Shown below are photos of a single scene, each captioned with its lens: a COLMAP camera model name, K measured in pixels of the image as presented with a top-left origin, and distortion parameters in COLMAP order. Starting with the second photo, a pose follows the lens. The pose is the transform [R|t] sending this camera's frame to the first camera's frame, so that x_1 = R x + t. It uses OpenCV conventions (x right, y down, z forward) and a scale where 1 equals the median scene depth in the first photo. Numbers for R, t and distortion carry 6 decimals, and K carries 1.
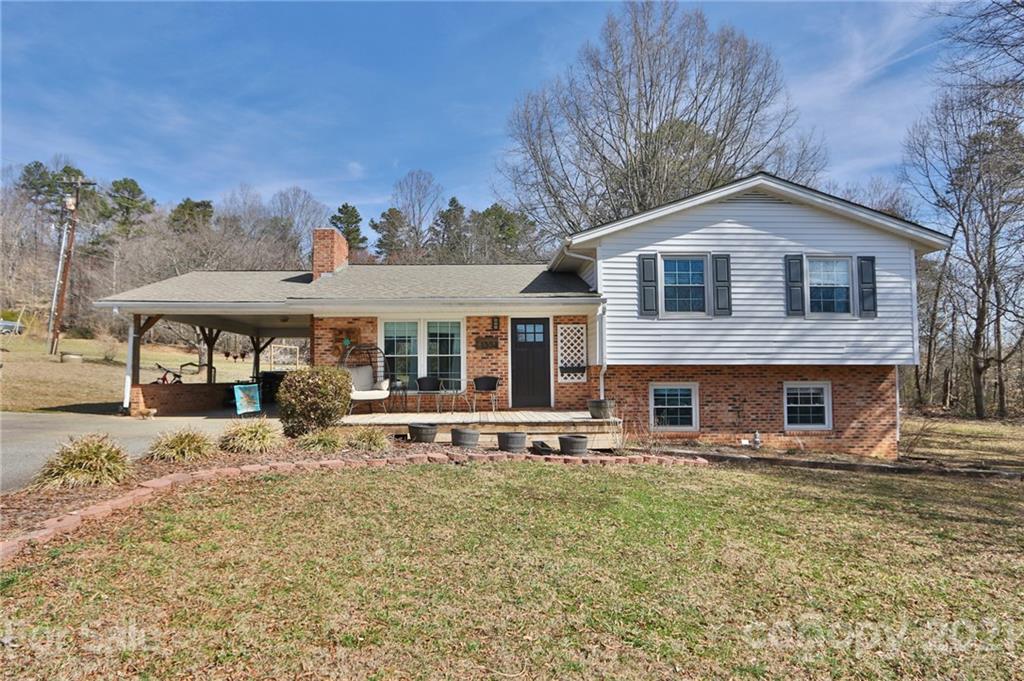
lens RADIAL K [[591.1, 0, 512.0], [0, 591.1, 340.5], [0, 0, 1]] dist [-0.003842, -0.000892]
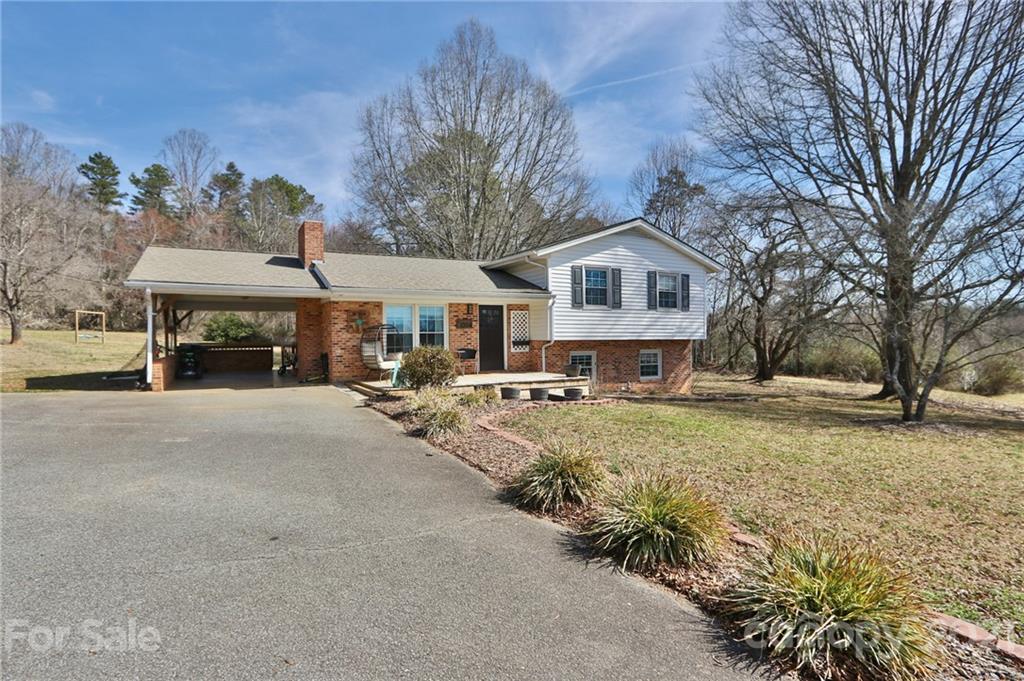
lens RADIAL K [[526.6, 0, 505.3], [0, 526.6, 342.6], [0, 0, 1]] dist [-0.011392, 0.000204]
pose [[0.897771, -0.006408, 0.440416, -0.489141], [-0.023637, 0.997753, 0.062699, -0.030127], [-0.439828, -0.066700, 0.895602, -0.110692]]
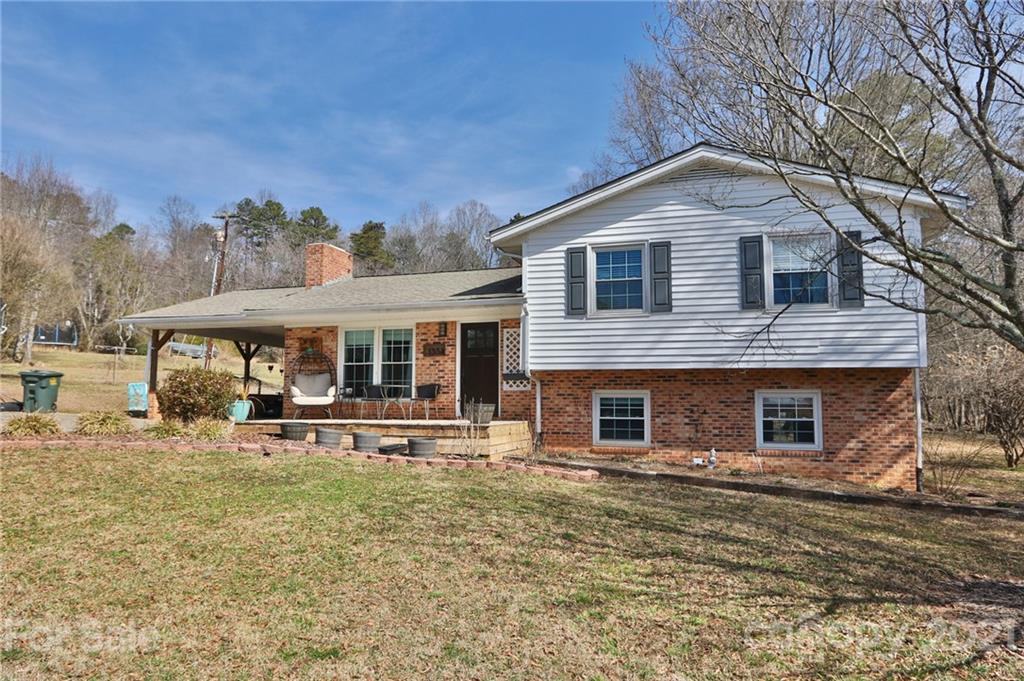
lens RADIAL K [[683.8, 0, 509.5], [0, 683.8, 340.7], [0, 0, 1]] dist [-0.001132, -0.000050]
pose [[0.941331, -0.022042, -0.336765, 0.458164], [0.010776, 0.999319, -0.035288, 0.030923], [0.337313, 0.029589, 0.940927, -0.015424]]
